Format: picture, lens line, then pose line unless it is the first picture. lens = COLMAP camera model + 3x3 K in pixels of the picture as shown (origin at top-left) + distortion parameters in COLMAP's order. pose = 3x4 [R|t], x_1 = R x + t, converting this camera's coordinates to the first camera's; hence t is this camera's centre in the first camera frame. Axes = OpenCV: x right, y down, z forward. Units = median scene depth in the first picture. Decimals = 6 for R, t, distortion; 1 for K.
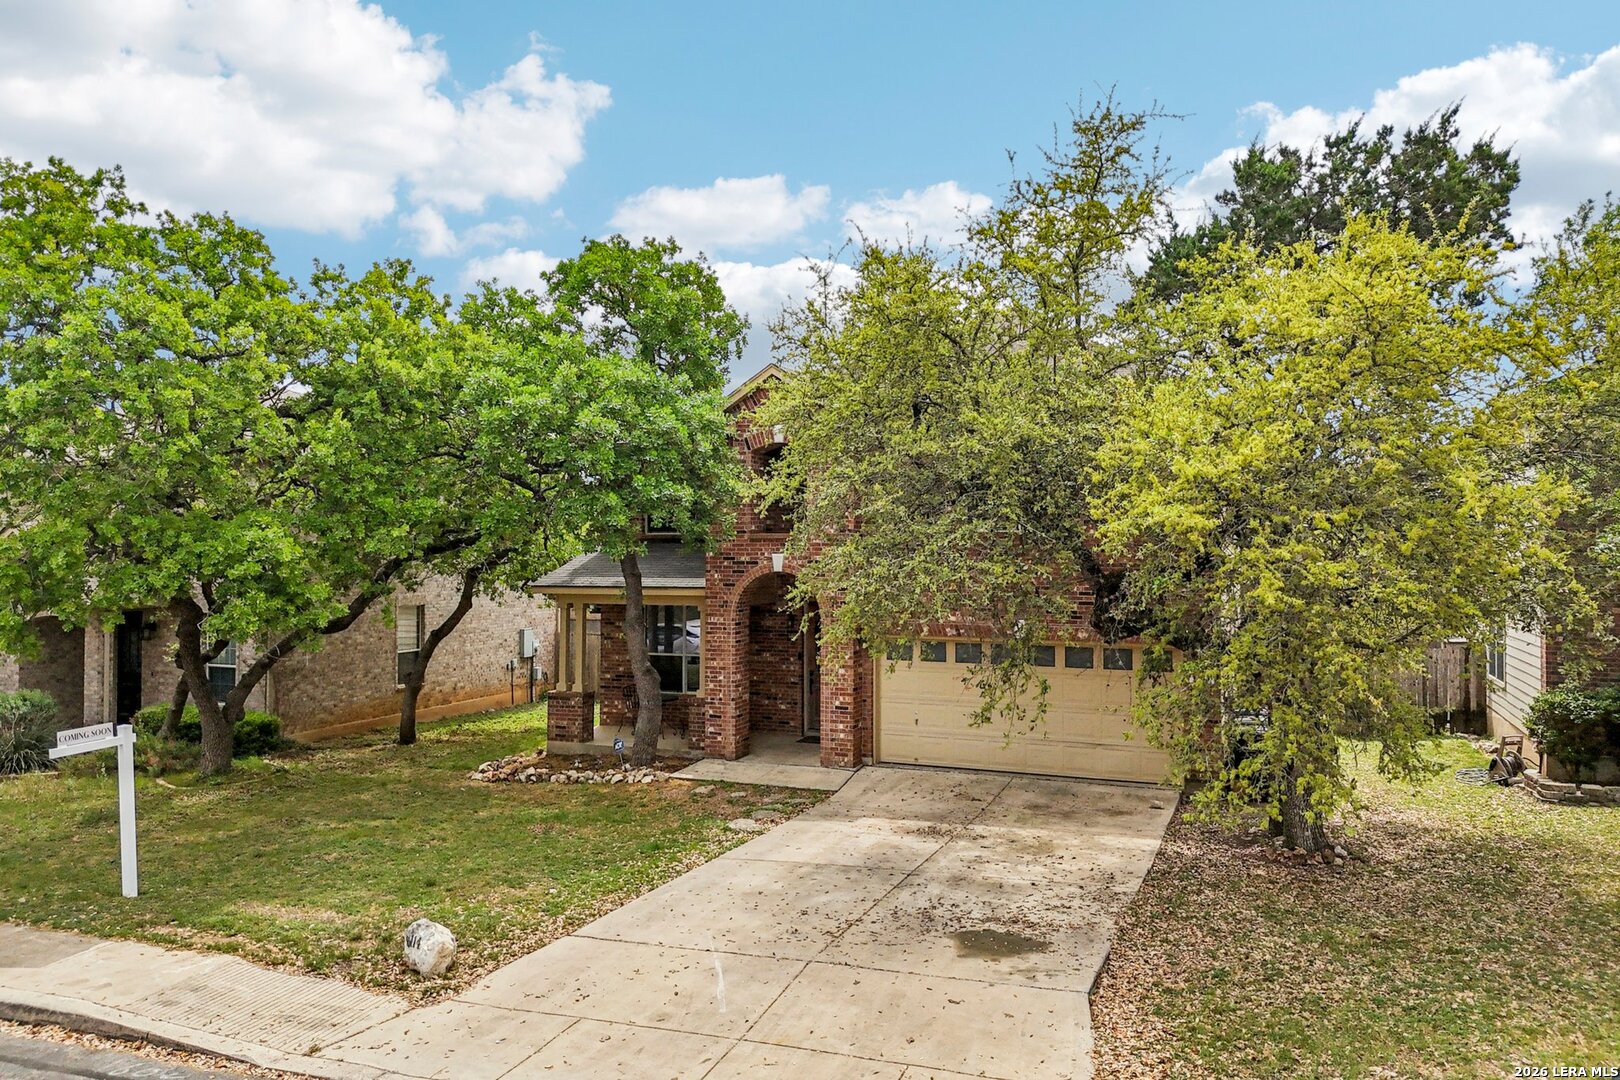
lens RADIAL K [[1135.1, 0, 810.0], [0, 1135.1, 540.0], [0, 0, 1]] dist [0.039272, -0.072969]
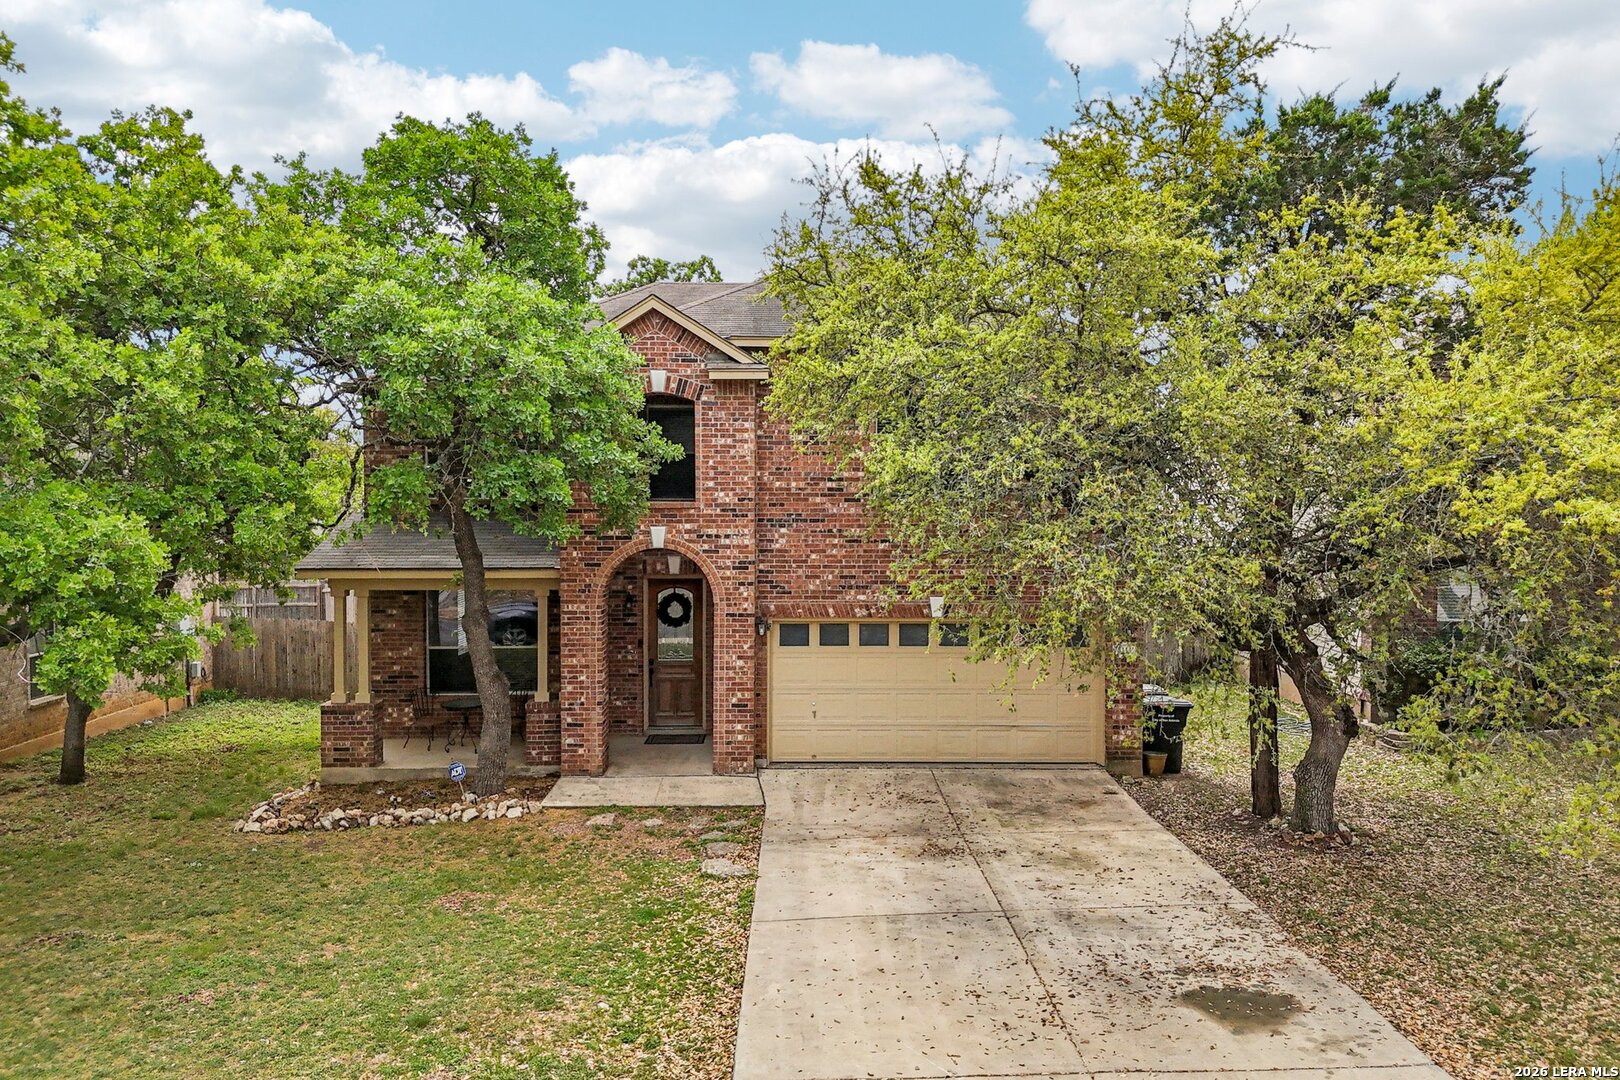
lens RADIAL K [[1164.5, 0, 809.4], [0, 1164.5, 557.0], [0, 0, 1]] dist [0.044311, -0.047187]
pose [[0.938091, -0.024830, 0.345499, -0.344868], [0.004716, 0.998251, 0.058936, -0.023851], [-0.346358, -0.053658, 0.936567, 0.255877]]
